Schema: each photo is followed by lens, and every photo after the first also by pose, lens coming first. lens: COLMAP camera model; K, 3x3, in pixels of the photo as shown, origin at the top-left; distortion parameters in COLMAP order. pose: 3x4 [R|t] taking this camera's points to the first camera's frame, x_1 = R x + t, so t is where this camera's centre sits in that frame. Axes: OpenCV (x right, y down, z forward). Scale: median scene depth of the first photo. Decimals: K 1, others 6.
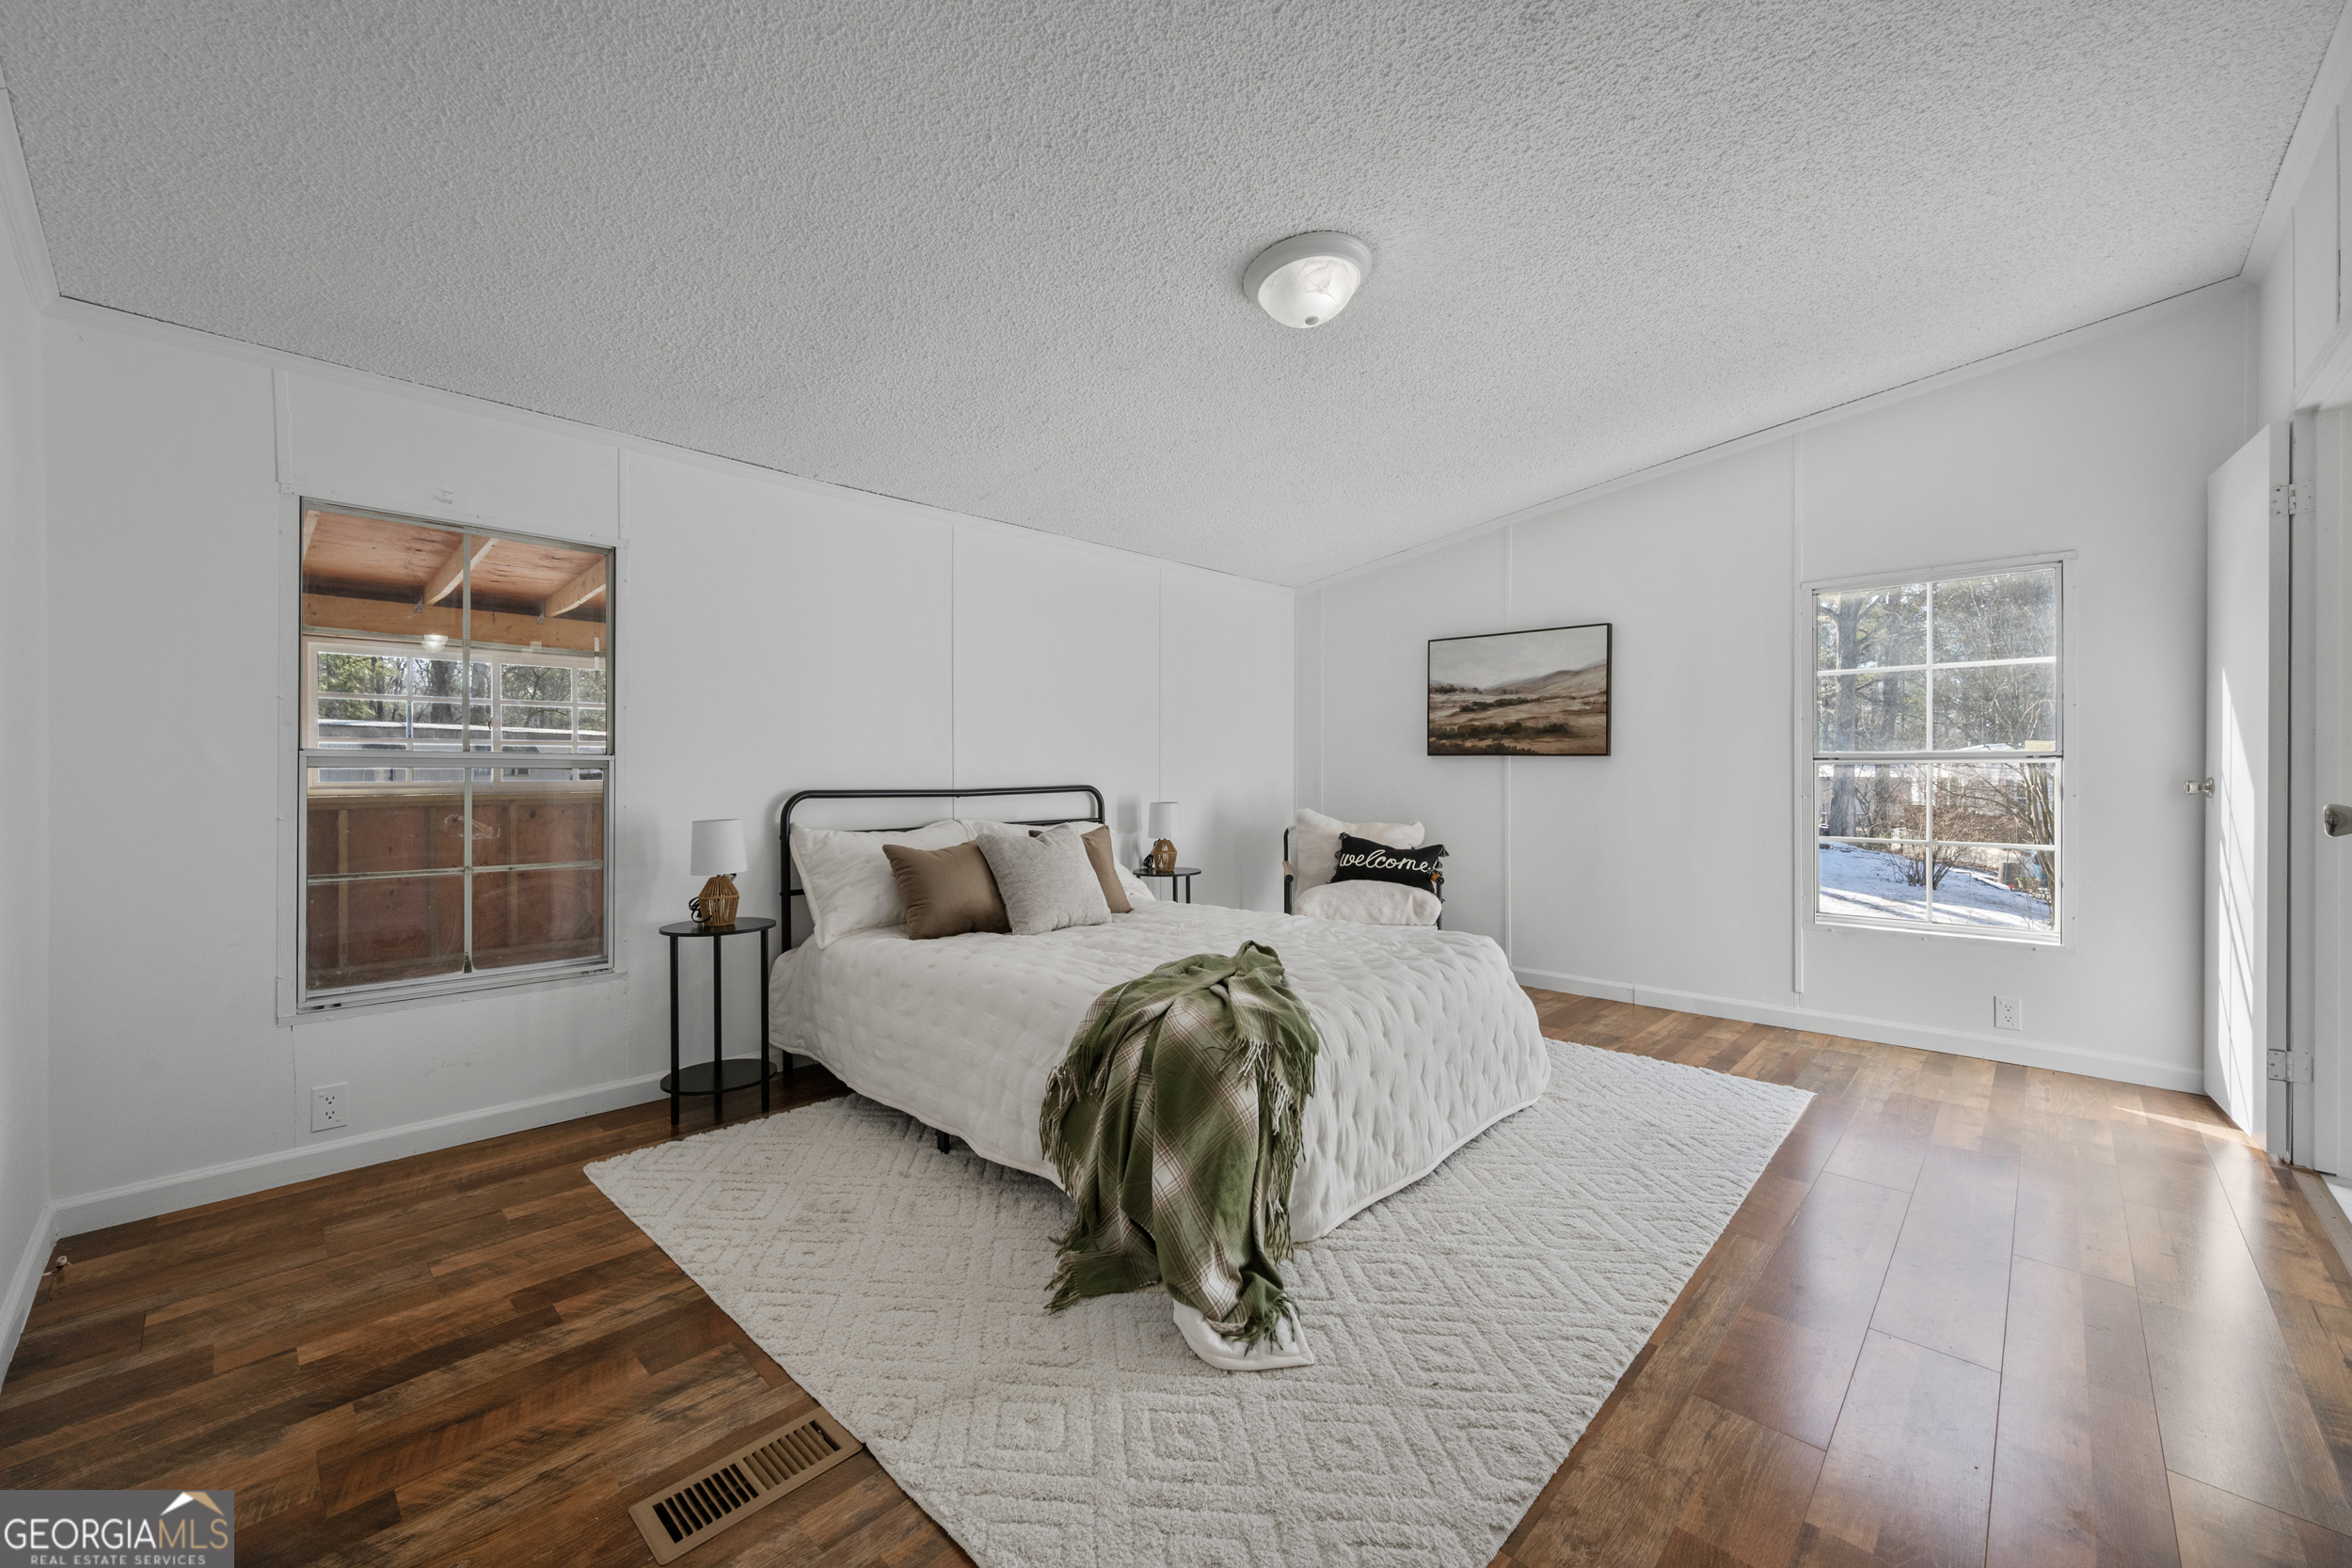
lens RADIAL K [[932.0, 0, 1177.8], [0, 932.0, 766.1], [0, 0, 1]] dist [-0.001016, 0.000188]
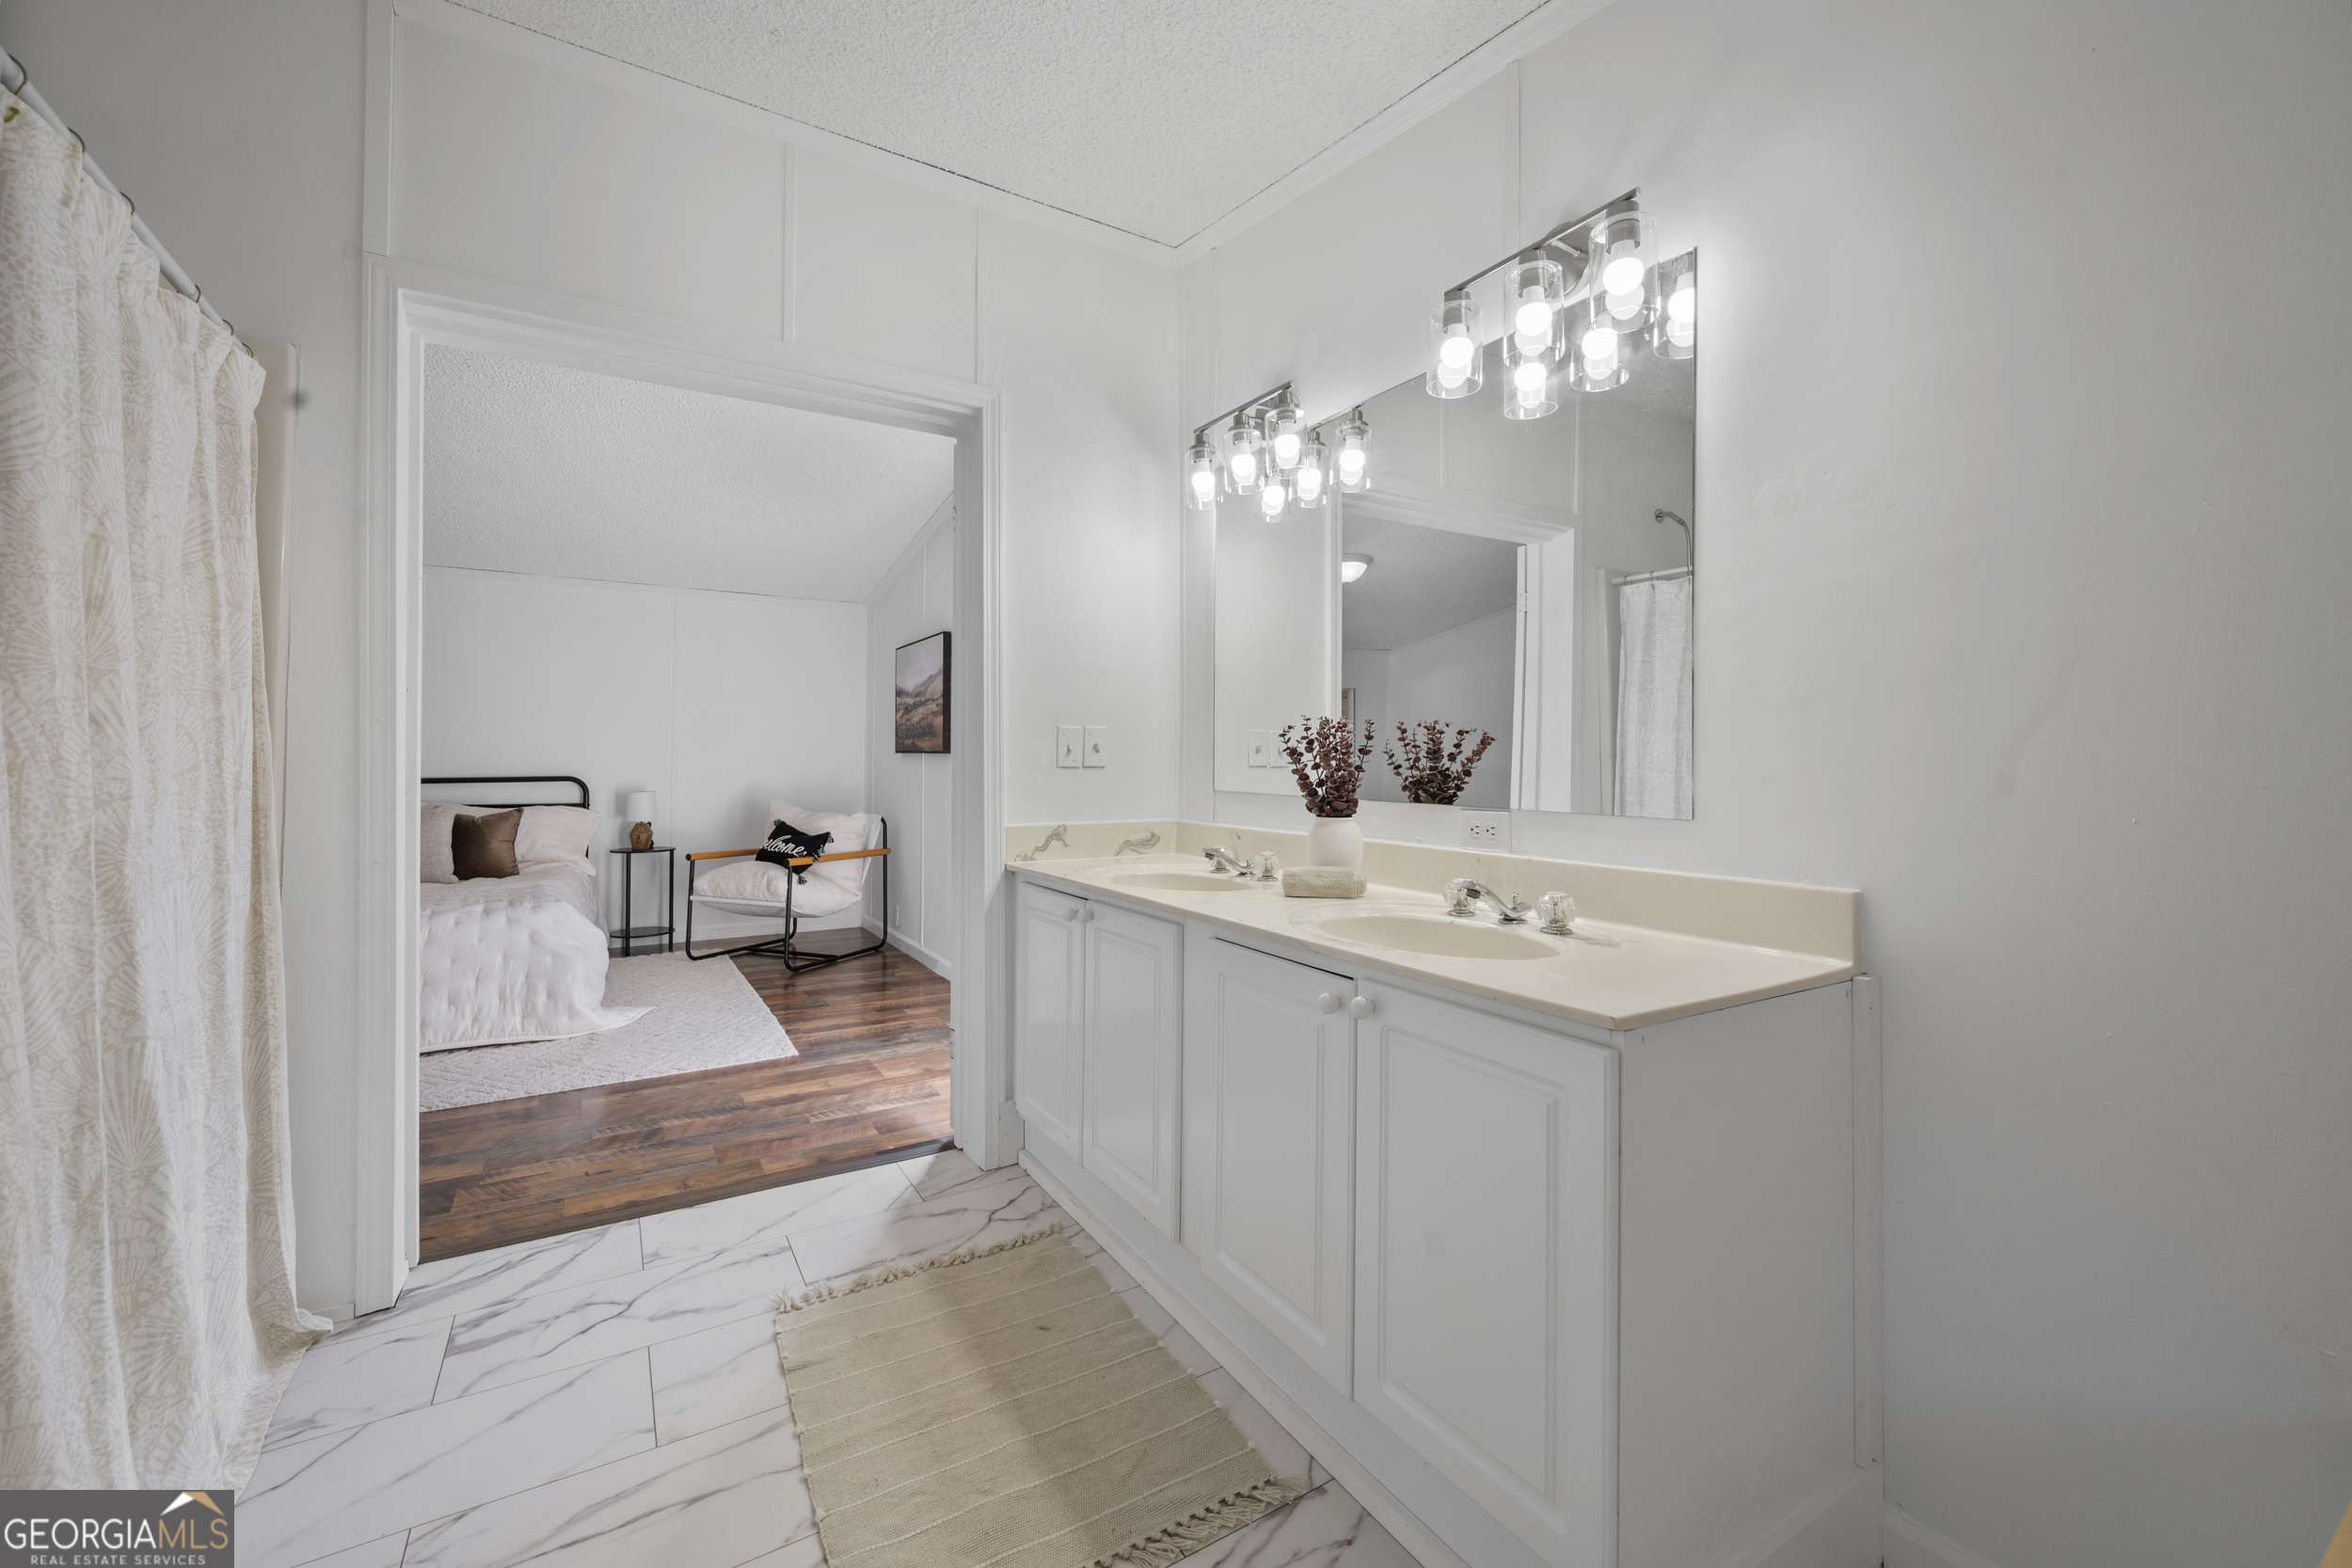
lens RADIAL K [[932.0, 0, 1154.4], [0, 932.0, 762.0], [0, 0, 1]] dist [-0.001016, 0.000188]
pose [[0.960731, 0.003622, -0.277460, 1.340326], [-0.003048, 0.999992, 0.002499, -0.006226], [0.277466, -0.001556, 0.960734, 0.032366]]
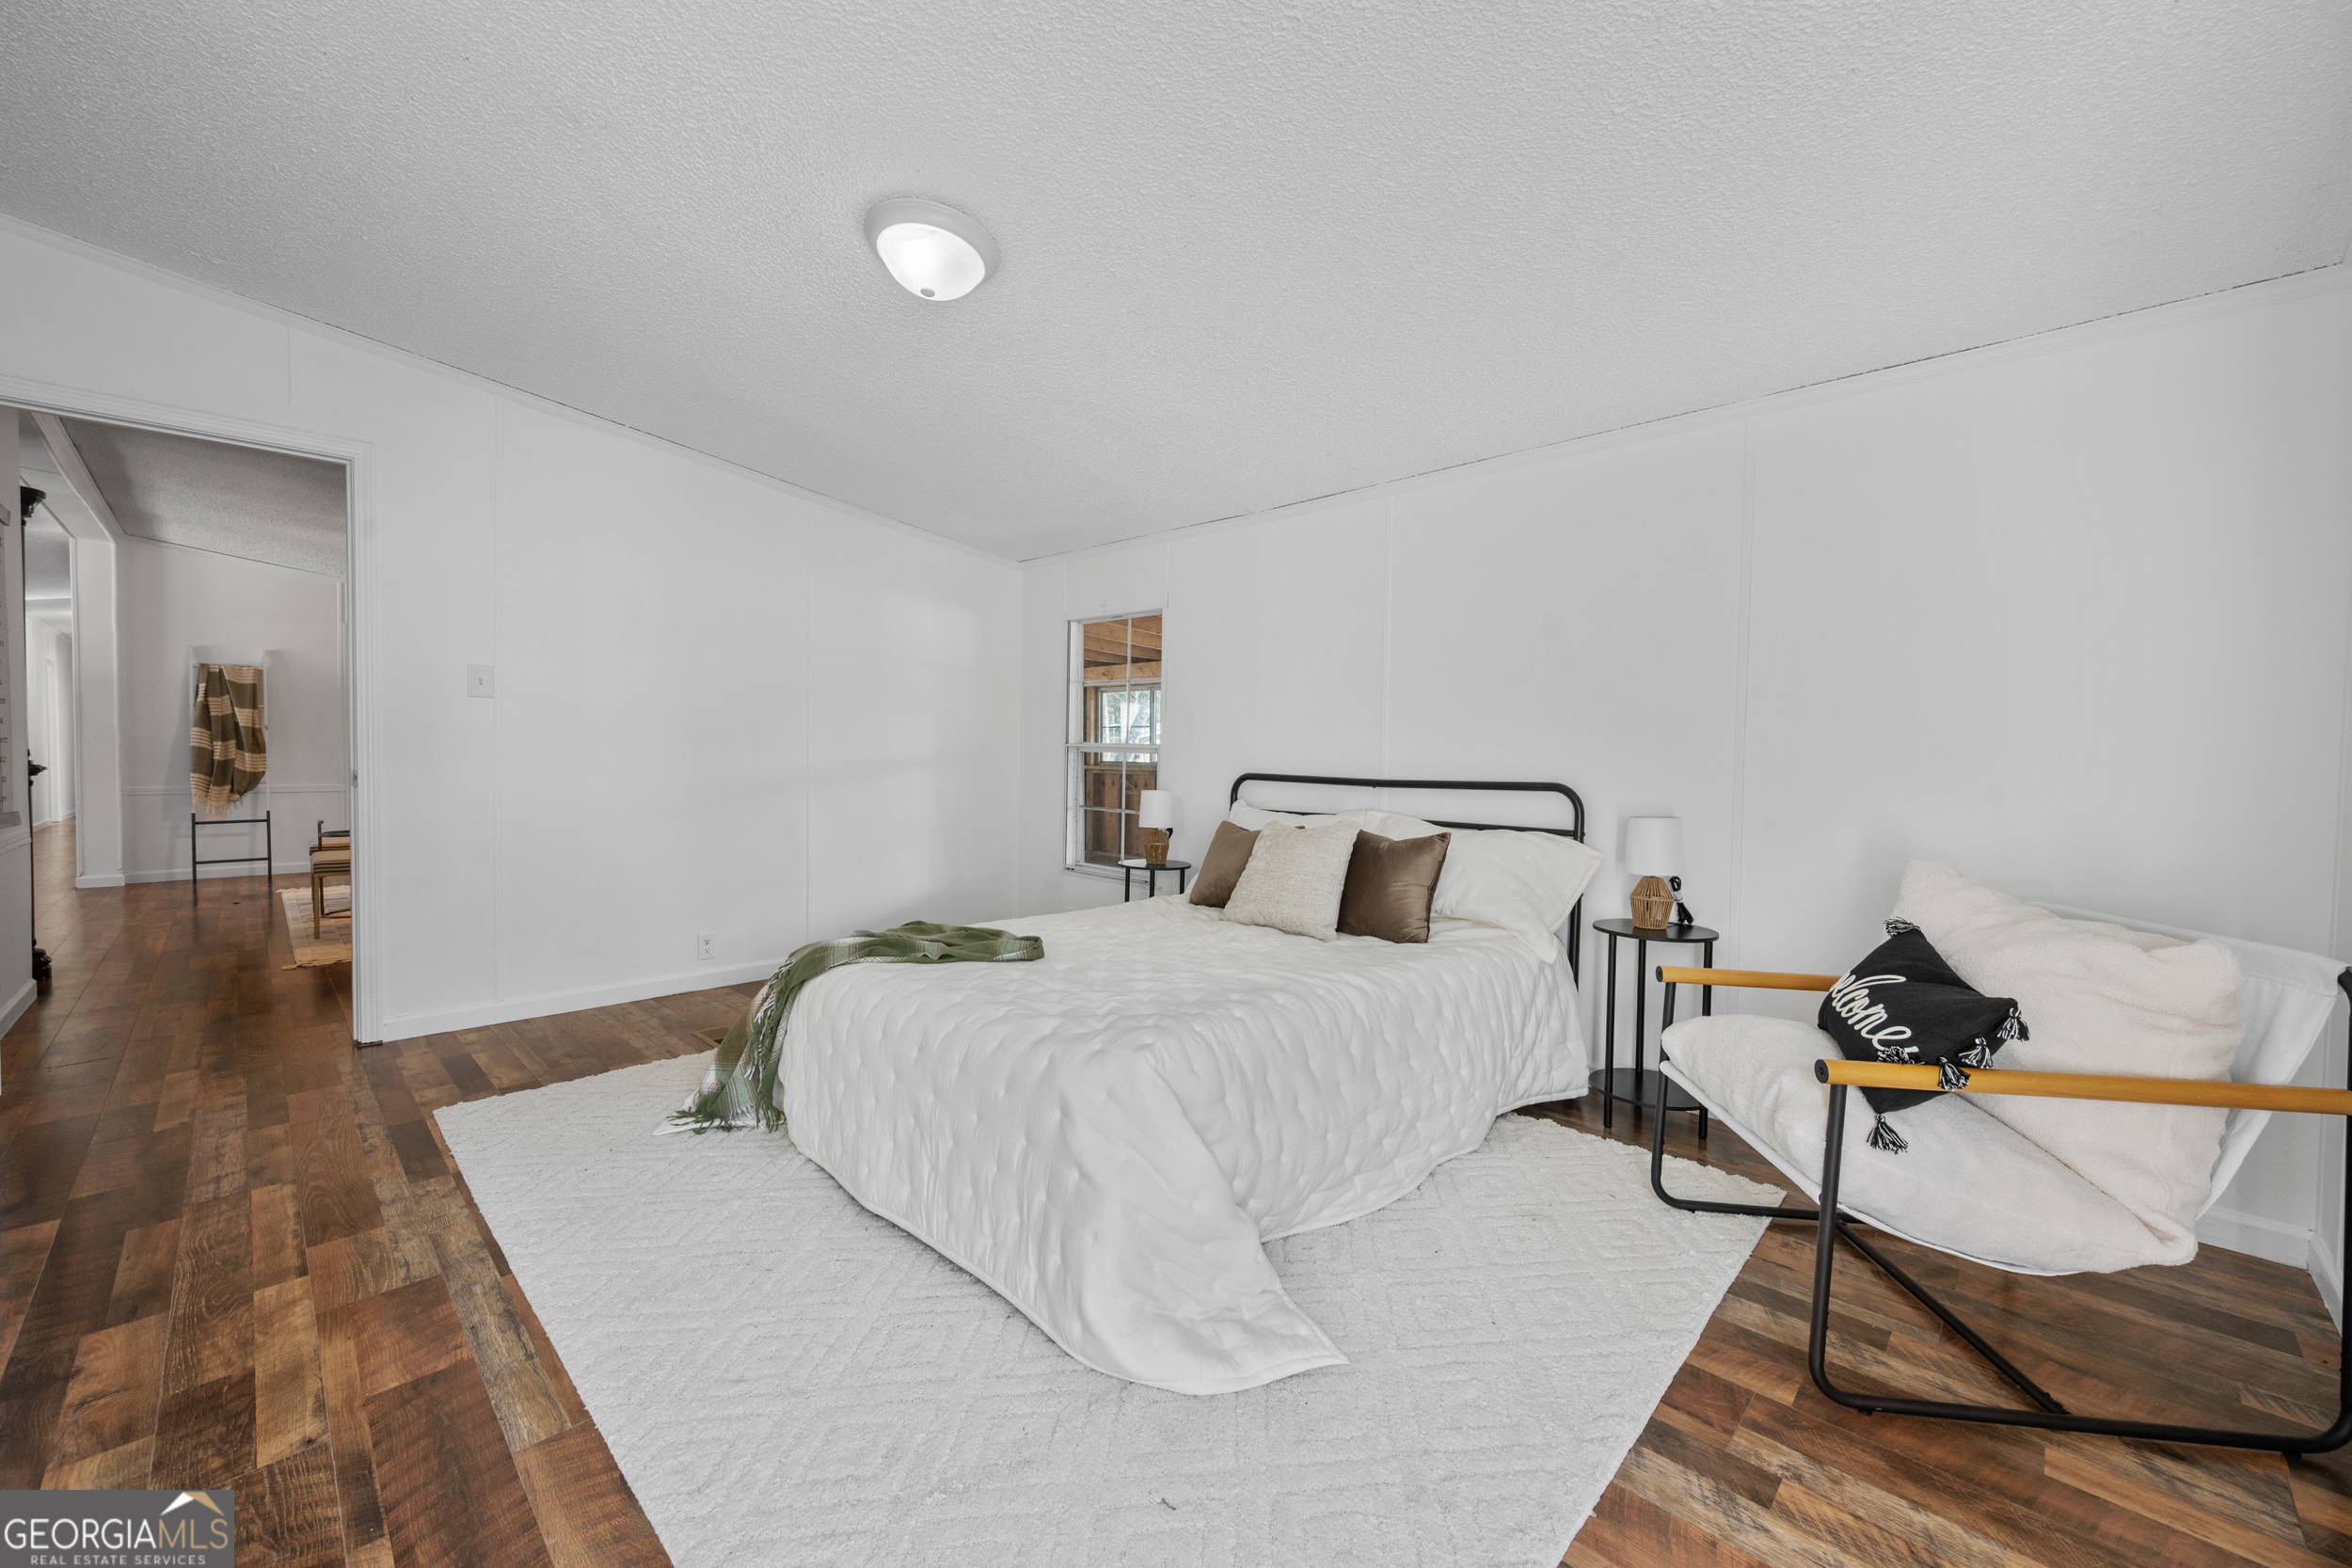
lens RADIAL K [[932.0, 0, 1193.2], [0, 932.0, 767.0], [0, 0, 1]] dist [-0.001016, 0.000188]
pose [[-0.019206, 0.018599, -0.999643, 0.850944], [-0.007396, 0.999797, 0.018744, -0.004702], [0.999788, 0.007753, -0.019065, 0.981008]]
